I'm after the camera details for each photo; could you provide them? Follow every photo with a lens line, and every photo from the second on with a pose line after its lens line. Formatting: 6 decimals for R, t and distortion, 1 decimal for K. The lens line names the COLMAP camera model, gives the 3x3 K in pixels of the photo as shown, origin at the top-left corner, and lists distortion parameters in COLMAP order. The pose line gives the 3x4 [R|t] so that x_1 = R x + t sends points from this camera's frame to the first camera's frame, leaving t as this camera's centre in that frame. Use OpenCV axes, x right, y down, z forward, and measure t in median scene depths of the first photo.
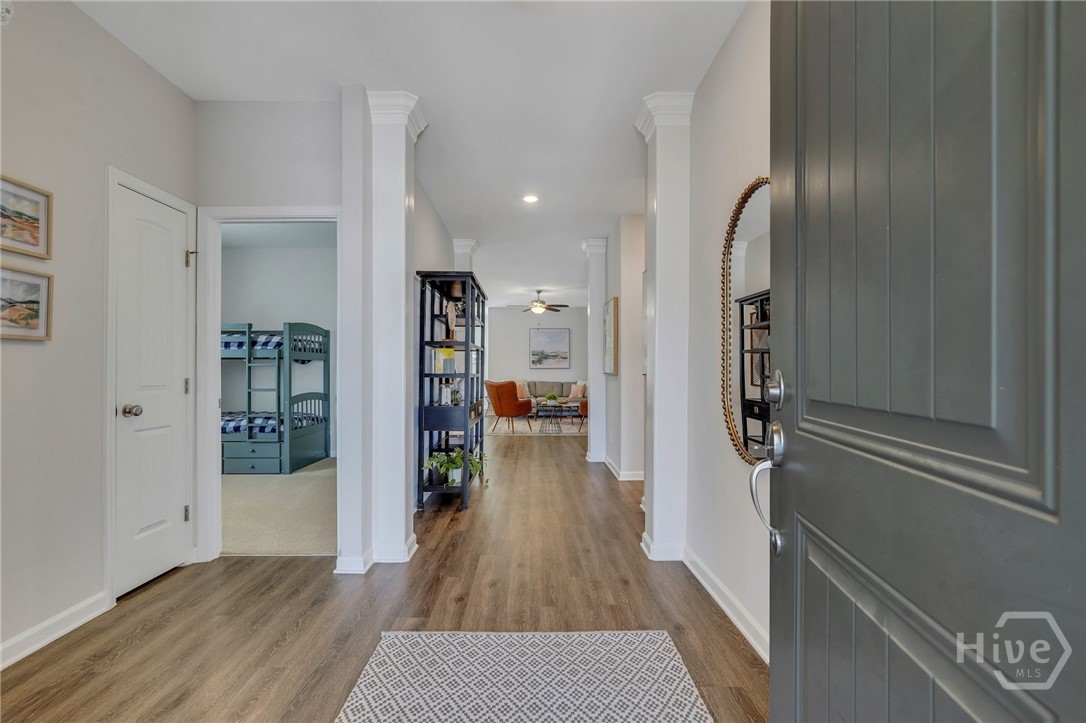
lens RADIAL K [[485.5, 0, 538.4], [0, 485.5, 371.5], [0, 0, 1]] dist [-0.010382, -0.000262]
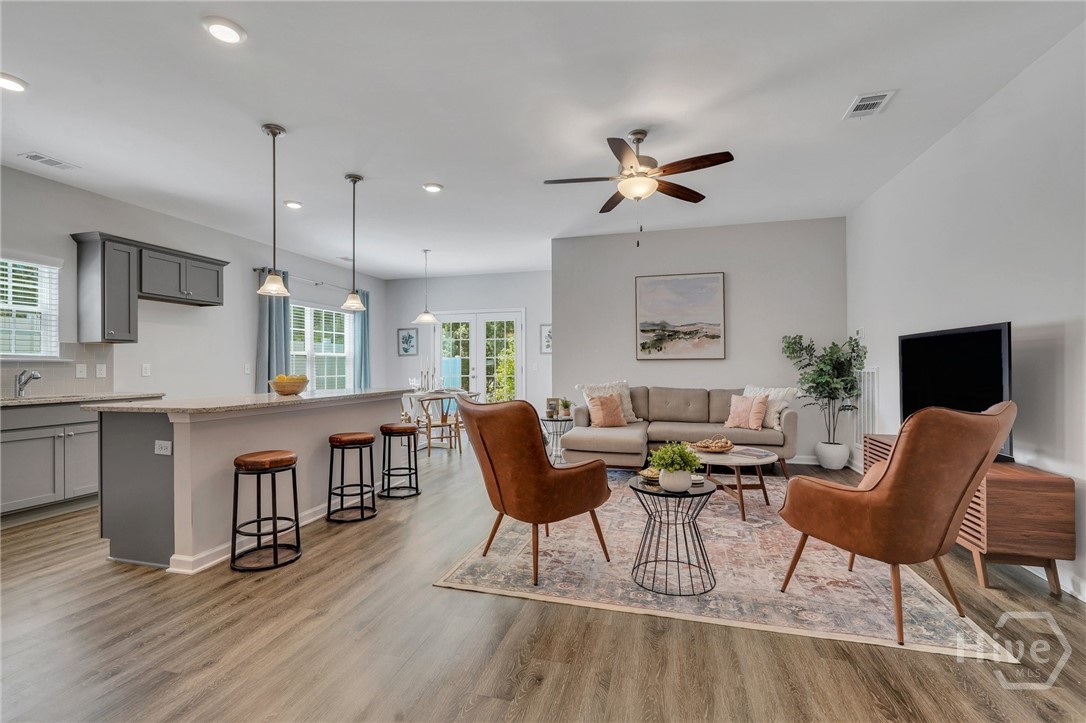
lens RADIAL K [[485.5, 0, 538.4], [0, 485.5, 371.5], [0, 0, 1]] dist [-0.010382, -0.000262]
pose [[0.960966, -0.002055, -0.276660, 0.063262], [0.004248, 0.999964, 0.007328, 0.003470], [0.276635, -0.008217, 0.960940, 1.493781]]
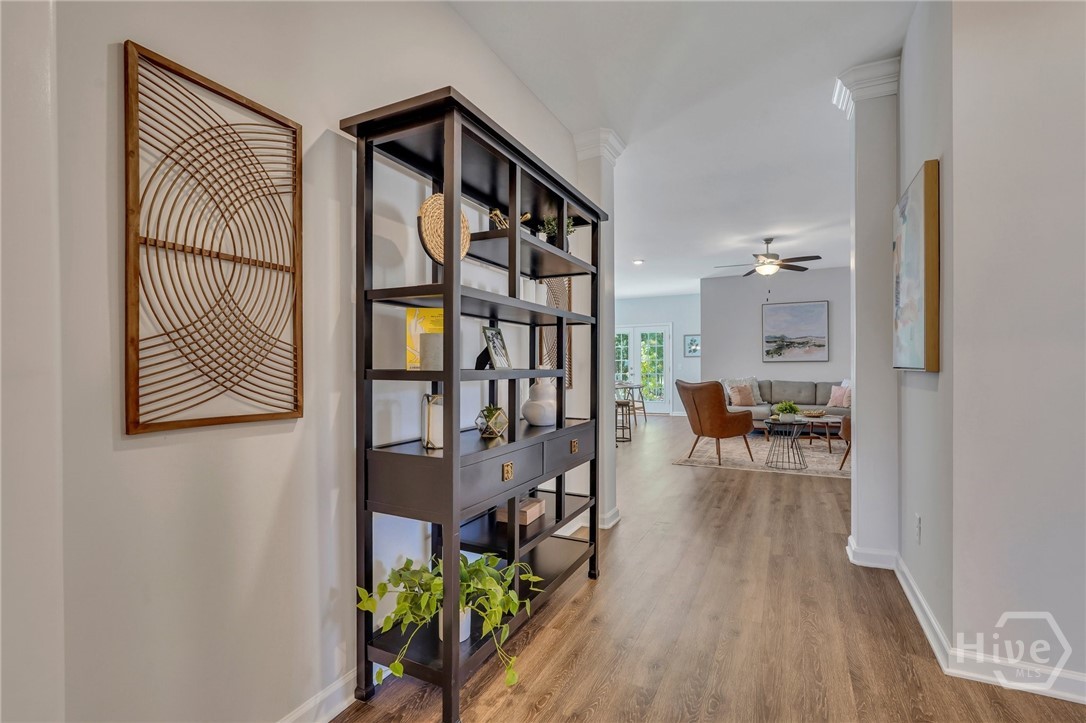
lens RADIAL K [[485.5, 0, 538.4], [0, 485.5, 371.5], [0, 0, 1]] dist [-0.010382, -0.000262]
pose [[0.878997, -0.000532, -0.476828, 0.090050], [0.004266, 0.999968, 0.006749, 0.004087], [0.476809, -0.007966, 0.878971, 0.686627]]
